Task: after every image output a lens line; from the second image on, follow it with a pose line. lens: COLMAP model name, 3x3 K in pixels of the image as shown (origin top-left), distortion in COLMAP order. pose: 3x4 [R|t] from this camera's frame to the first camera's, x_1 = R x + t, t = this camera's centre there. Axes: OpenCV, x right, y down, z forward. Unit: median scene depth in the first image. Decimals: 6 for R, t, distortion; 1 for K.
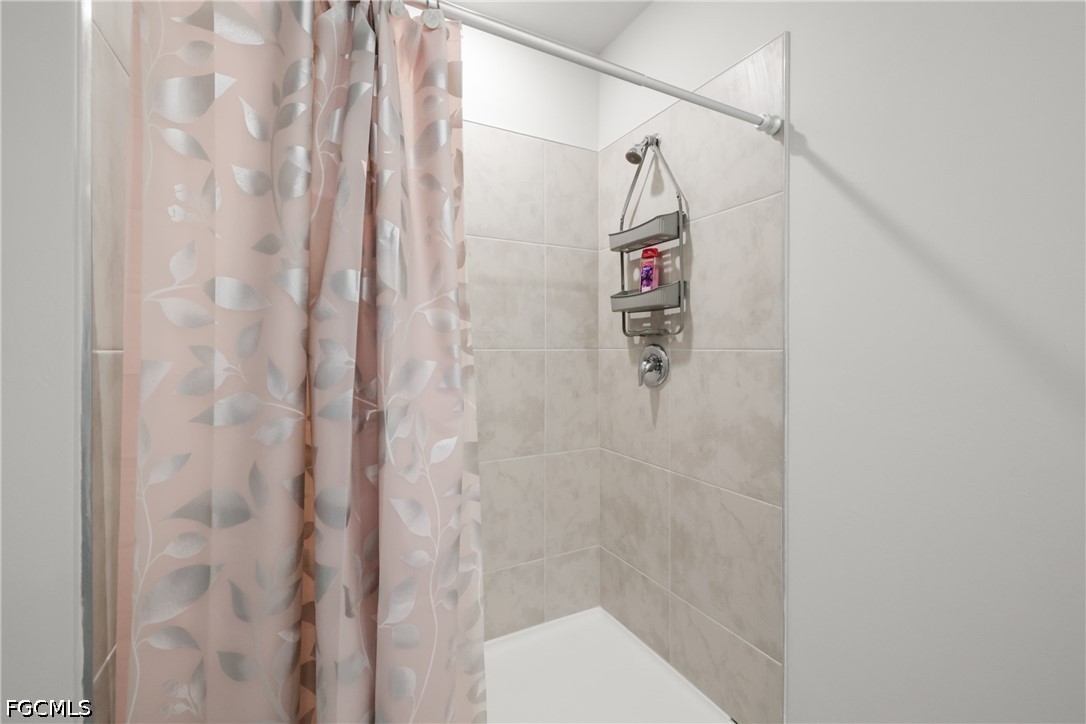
lens RADIAL K [[458.3, 0, 543.4], [0, 458.3, 349.2], [0, 0, 1]] dist [0.001512, 0.000189]
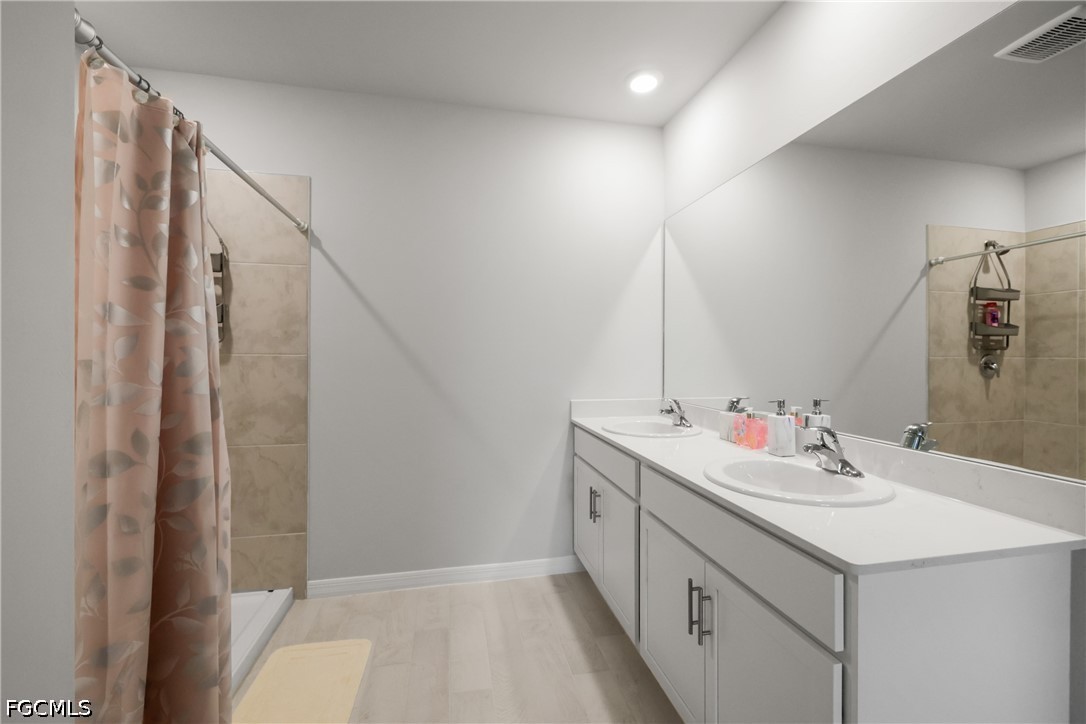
lens RADIAL K [[458.3, 0, 543.4], [0, 458.3, 349.2], [0, 0, 1]] dist [0.001512, 0.000189]
pose [[0.279206, 0.015456, 0.960107, -0.917236], [-0.000279, 0.999872, -0.016015, 0.008488], [-0.960231, 0.004204, 0.279174, -0.371118]]
